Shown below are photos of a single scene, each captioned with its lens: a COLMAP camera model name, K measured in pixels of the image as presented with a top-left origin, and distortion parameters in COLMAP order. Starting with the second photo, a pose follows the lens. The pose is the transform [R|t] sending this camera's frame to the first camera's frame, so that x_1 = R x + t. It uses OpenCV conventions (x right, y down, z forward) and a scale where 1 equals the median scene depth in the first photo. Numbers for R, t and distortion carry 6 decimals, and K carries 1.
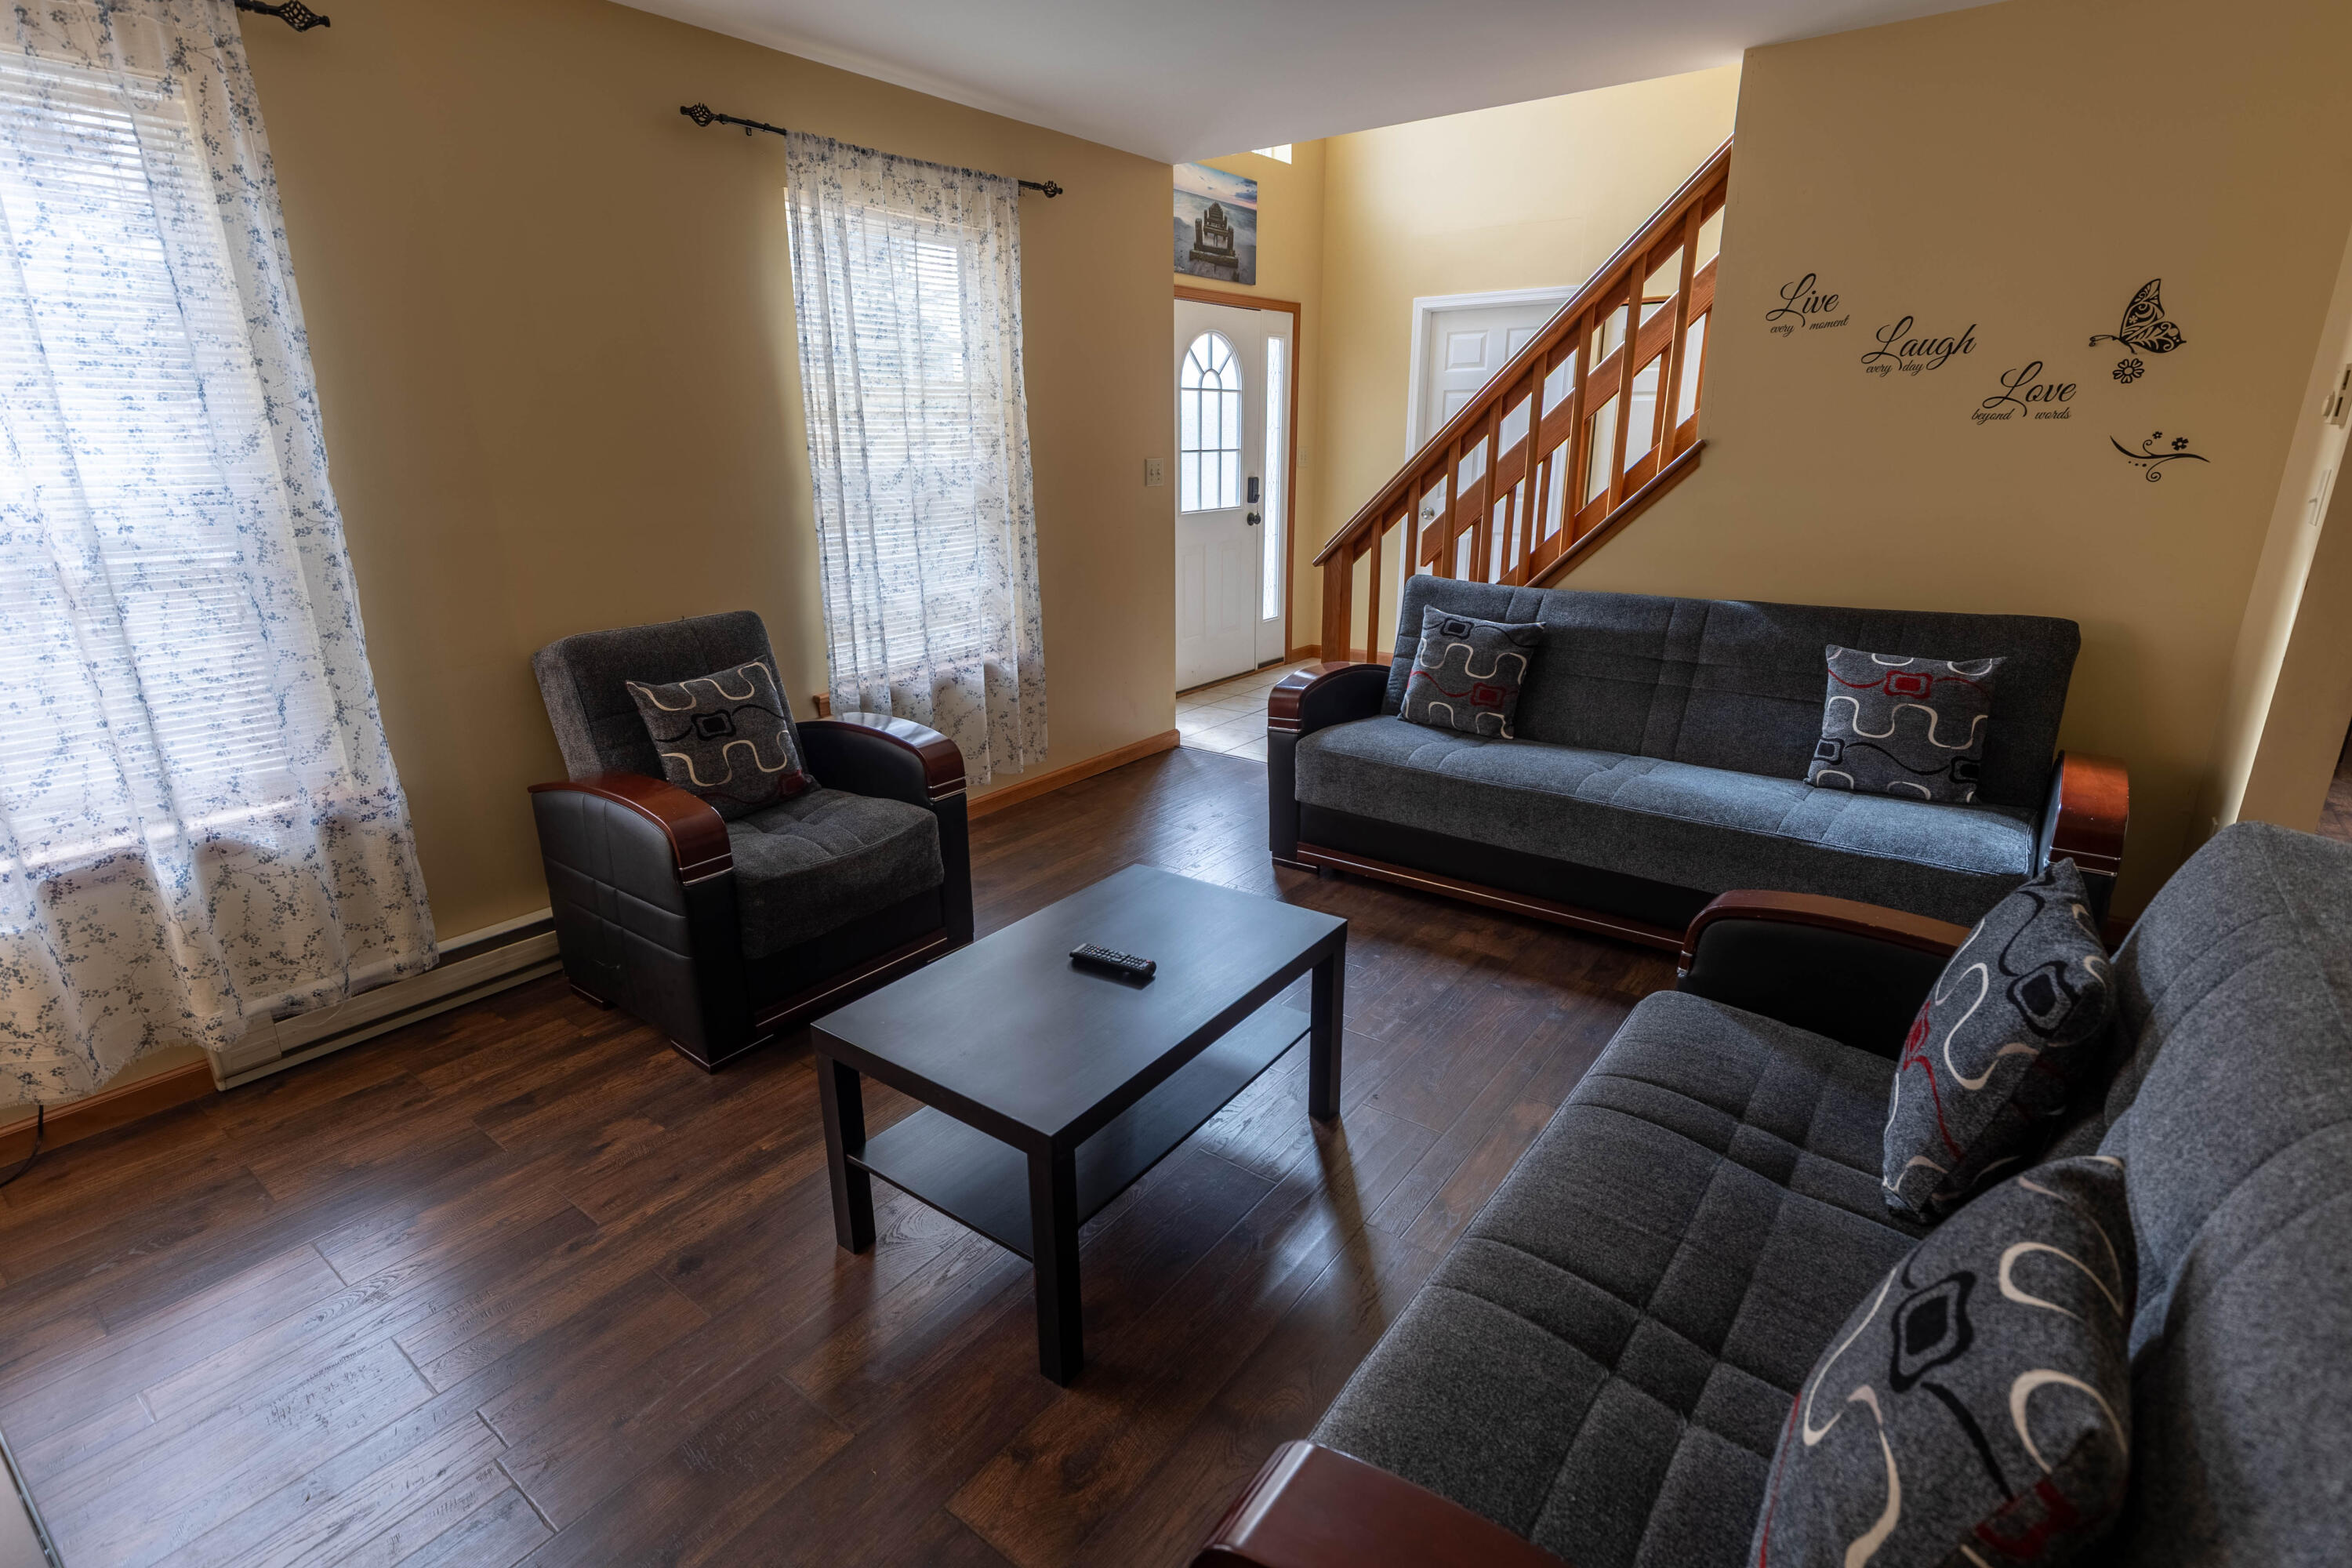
lens RADIAL K [[1119.7, 0, 1171.8], [0, 1119.7, 781.7], [0, 0, 1]] dist [-0.000760, -0.000574]
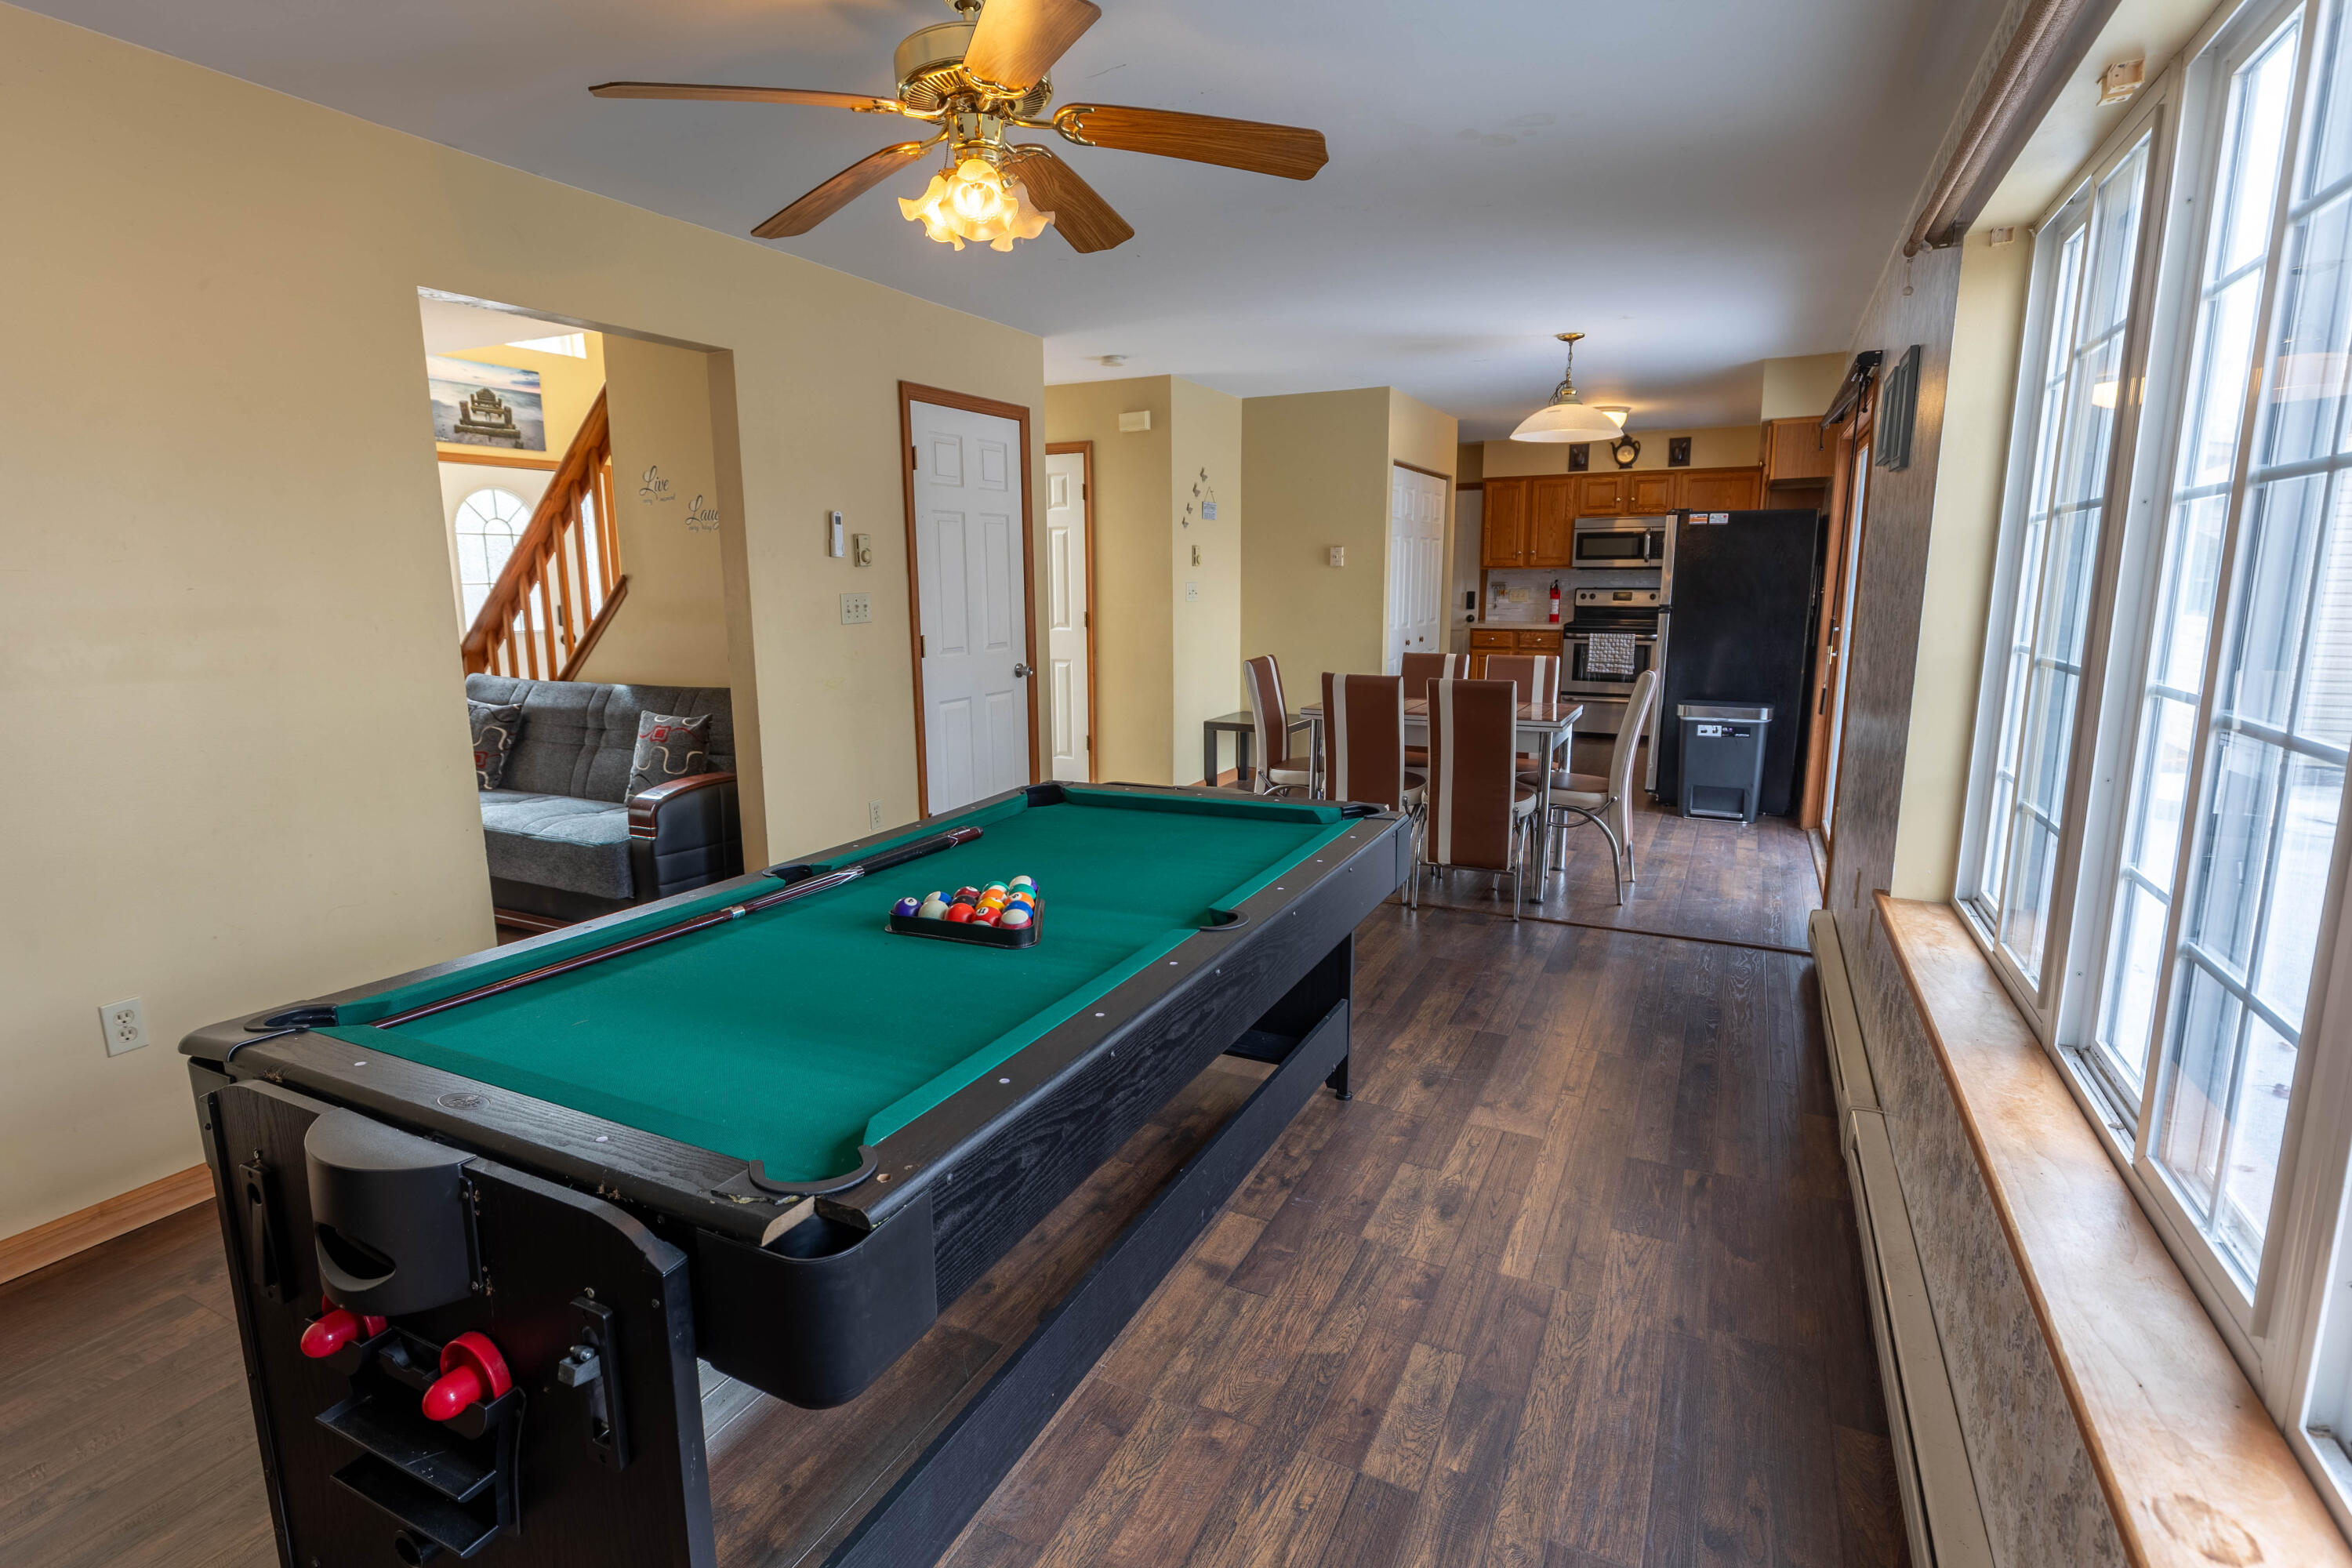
lens RADIAL K [[1119.7, 0, 1179.3], [0, 1119.7, 780.8], [0, 0, 1]] dist [-0.000760, -0.000574]
pose [[0.982242, -0.029783, 0.185238, 0.548630], [0.050887, 0.992601, -0.110243, 0.090393], [-0.180584, 0.117711, 0.976490, -0.297704]]
